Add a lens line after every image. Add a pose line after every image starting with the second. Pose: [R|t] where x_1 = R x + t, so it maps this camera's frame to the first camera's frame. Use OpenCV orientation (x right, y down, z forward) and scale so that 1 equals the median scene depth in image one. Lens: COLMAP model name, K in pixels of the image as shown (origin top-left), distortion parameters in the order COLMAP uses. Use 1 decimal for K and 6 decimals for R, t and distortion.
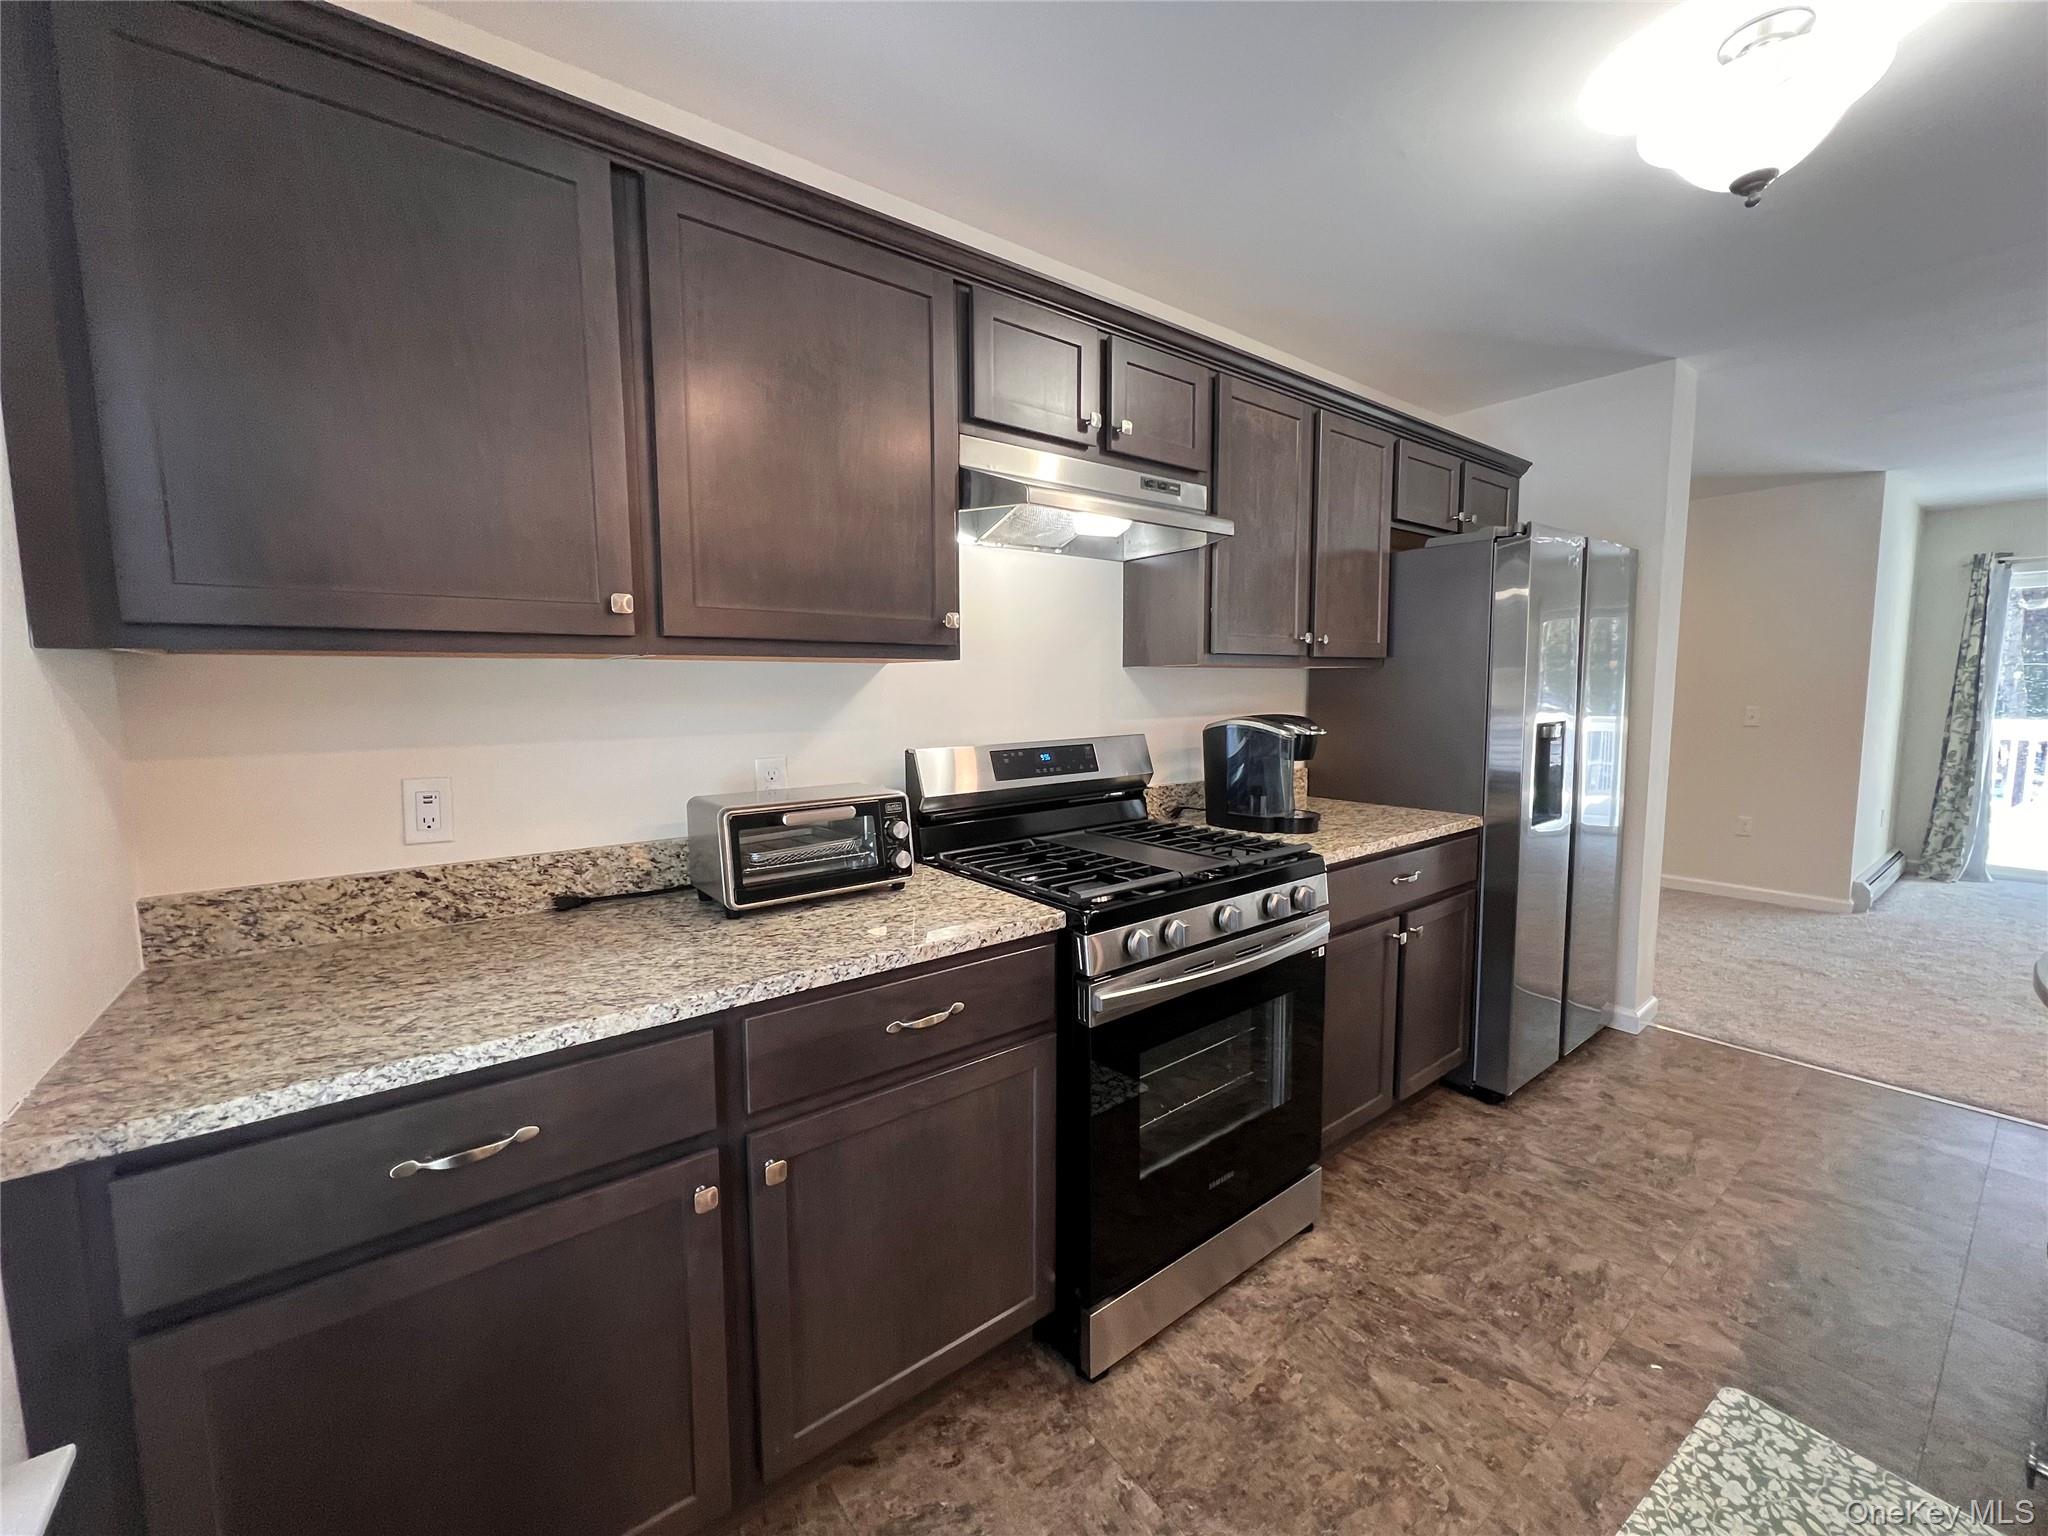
lens RADIAL K [[817.3, 0, 1020.2], [0, 817.3, 767.0], [0, 0, 1]] dist [0.000812, -0.000914]
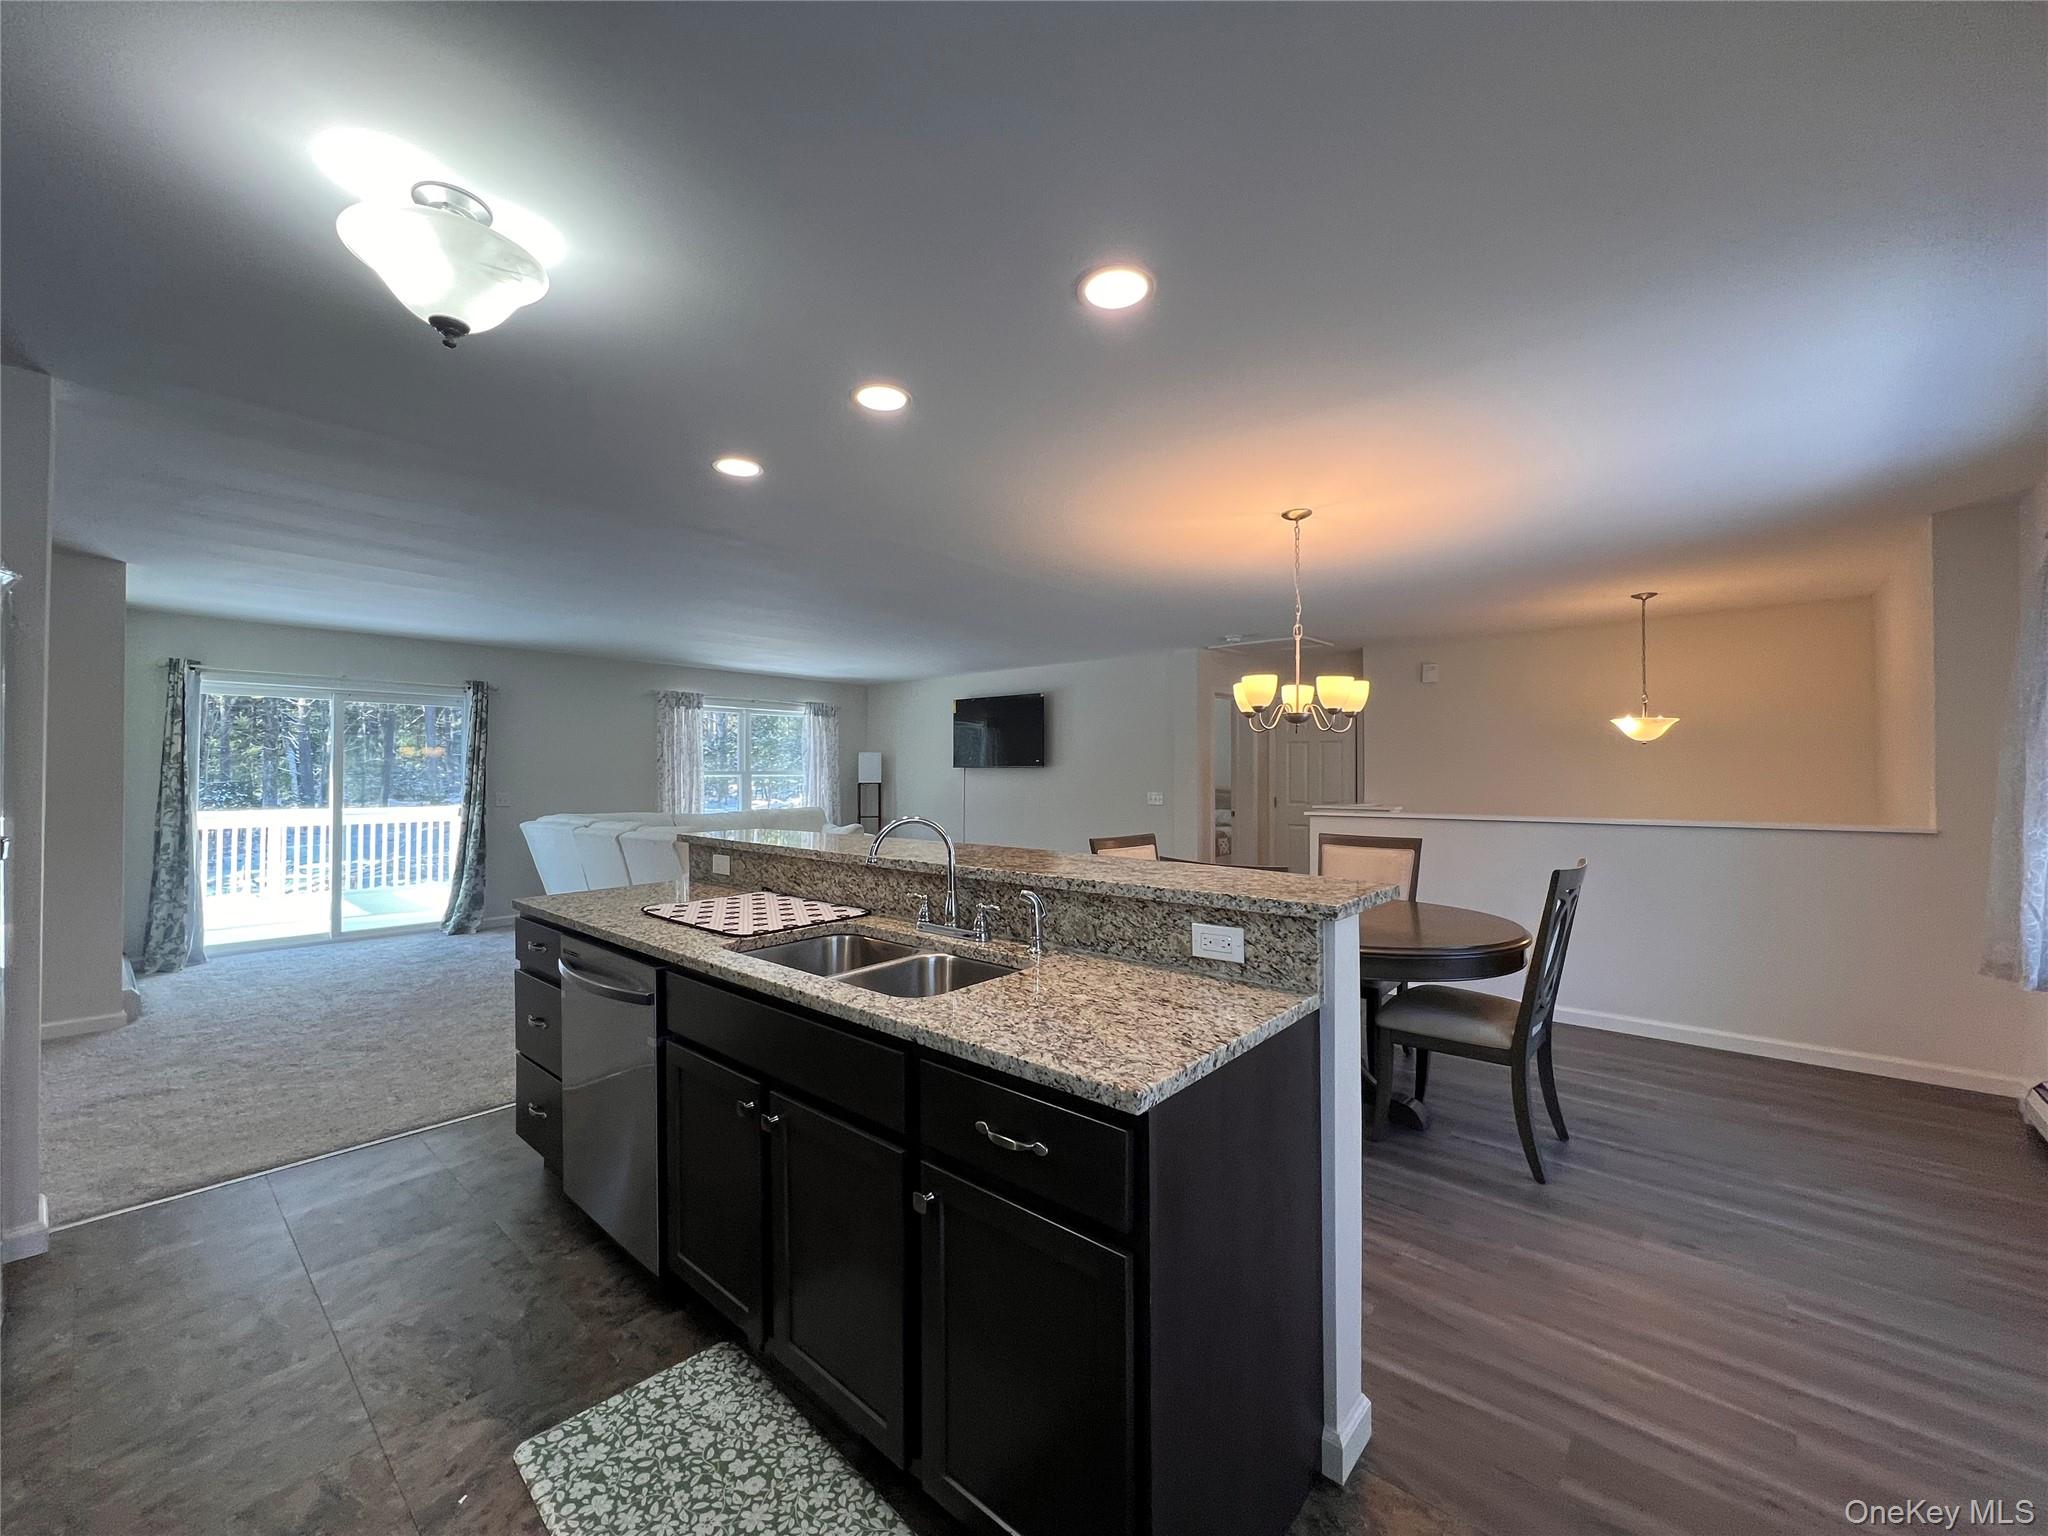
lens RADIAL K [[817.3, 0, 1020.2], [0, 817.3, 767.0], [0, 0, 1]] dist [0.000812, -0.000914]
pose [[-0.196482, 0.016937, 0.980361, -0.305668], [0.096177, 0.995362, 0.002079, -0.052435], [-0.975779, 0.094697, -0.197199, 0.501463]]
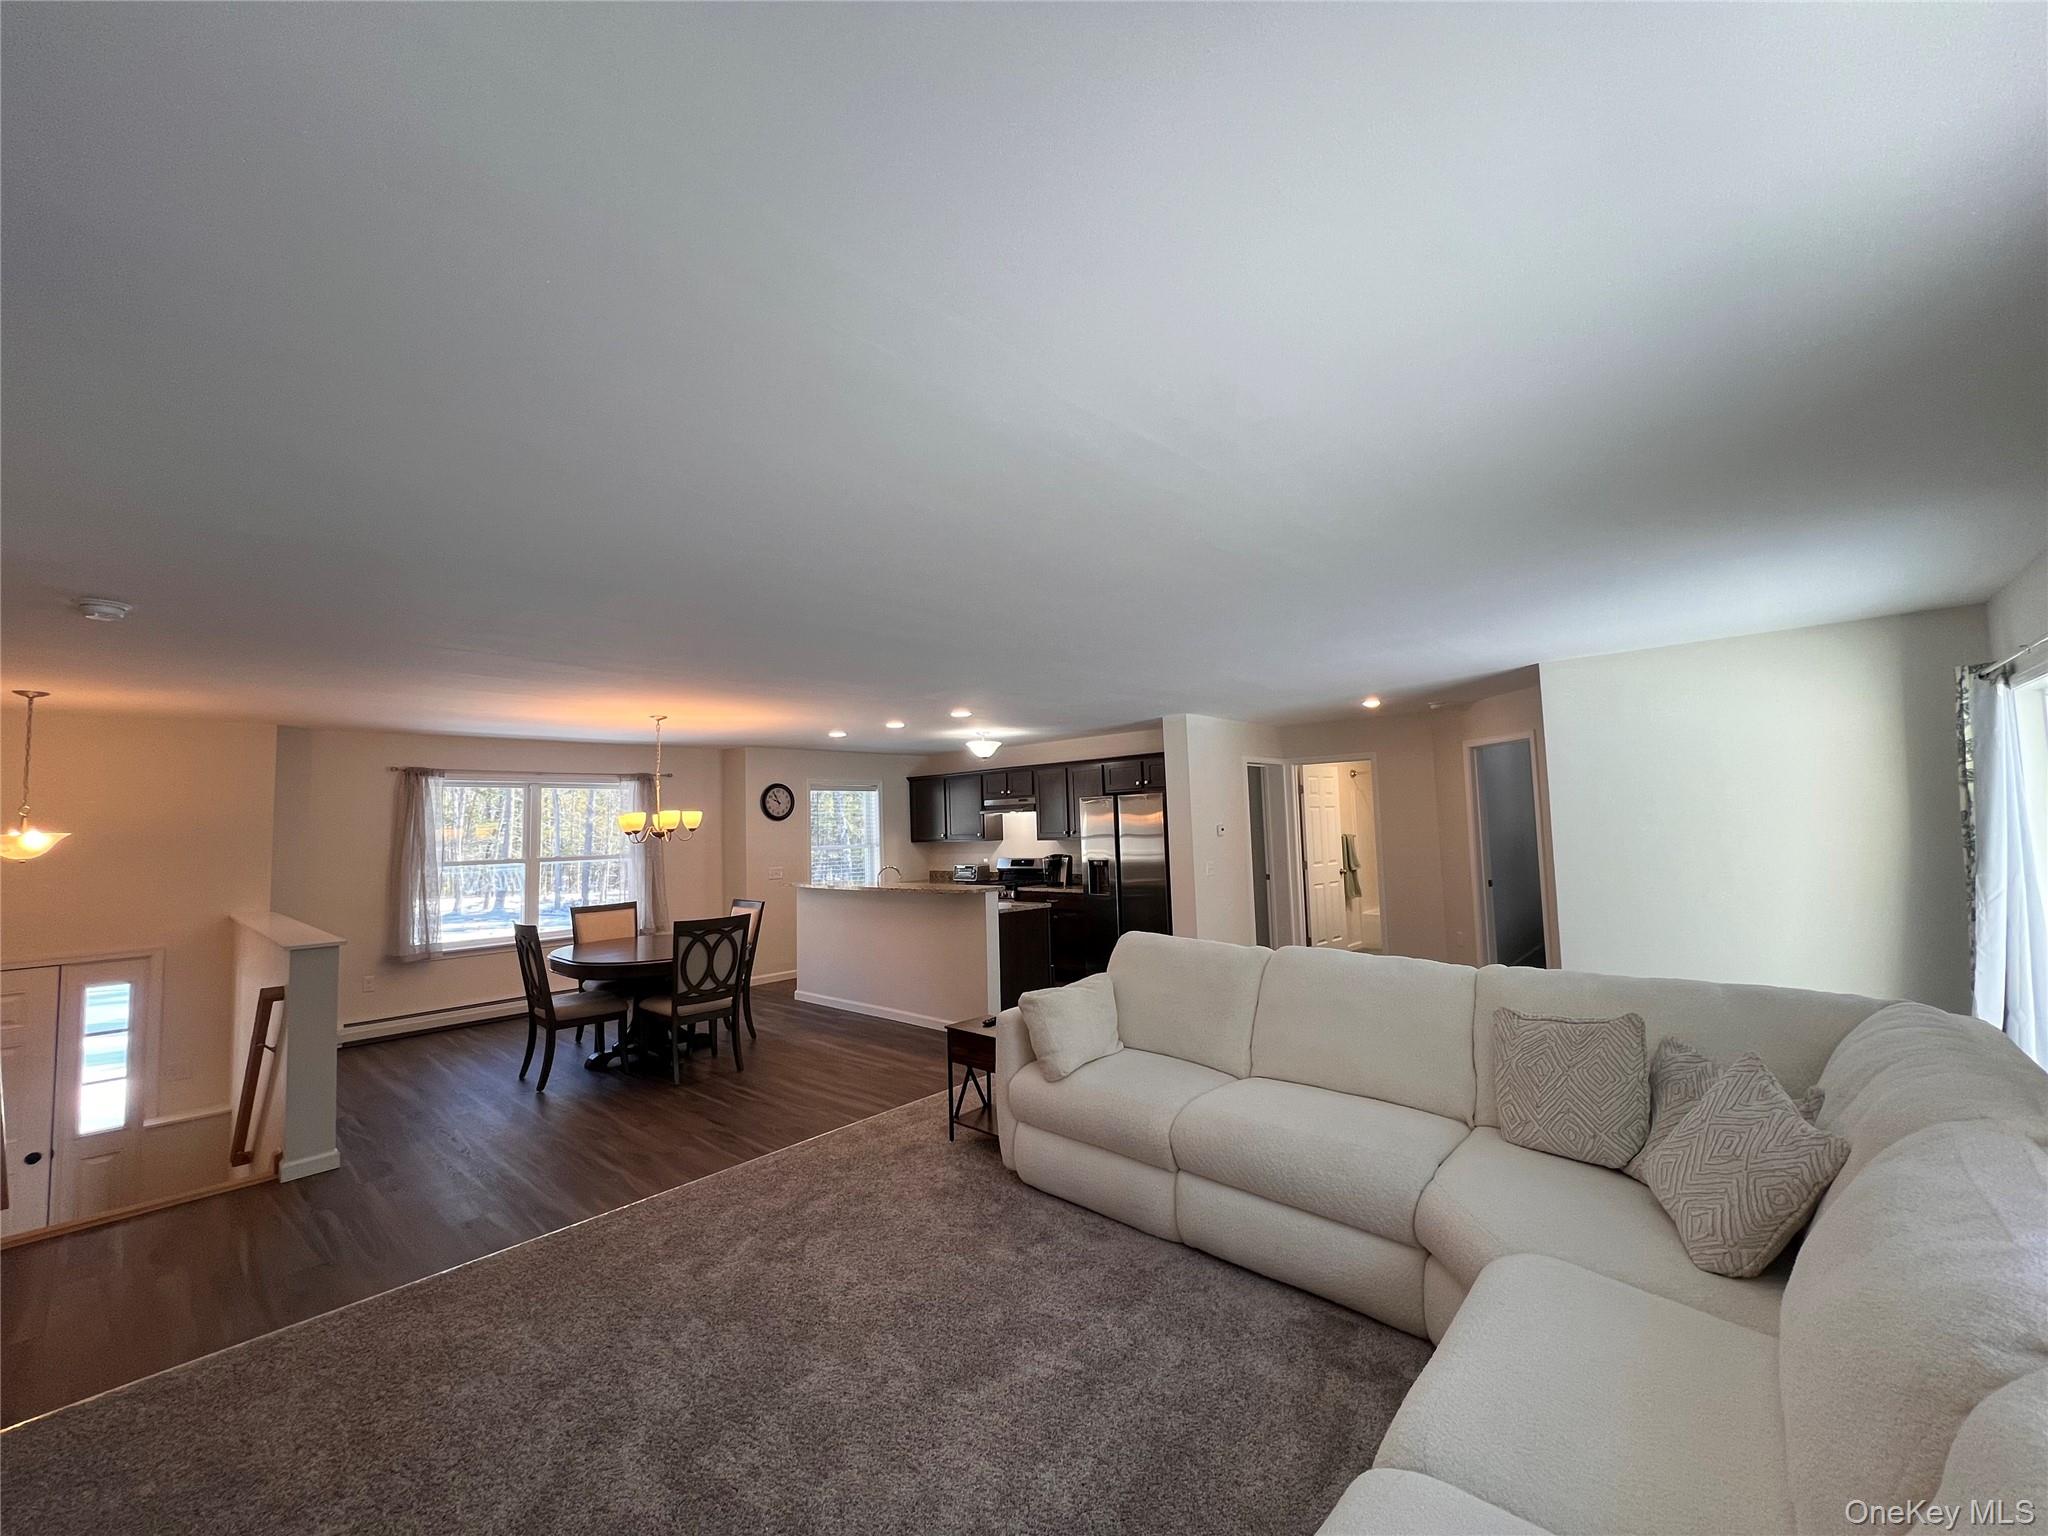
lens RADIAL K [[817.3, 0, 1020.2], [0, 817.3, 767.0], [0, 0, 1]] dist [0.000812, -0.000914]
pose [[0.170955, -0.068795, -0.982874, 5.953168], [-0.060438, 0.994949, -0.080152, -0.227571], [0.983423, 0.073105, 0.165933, 0.315400]]
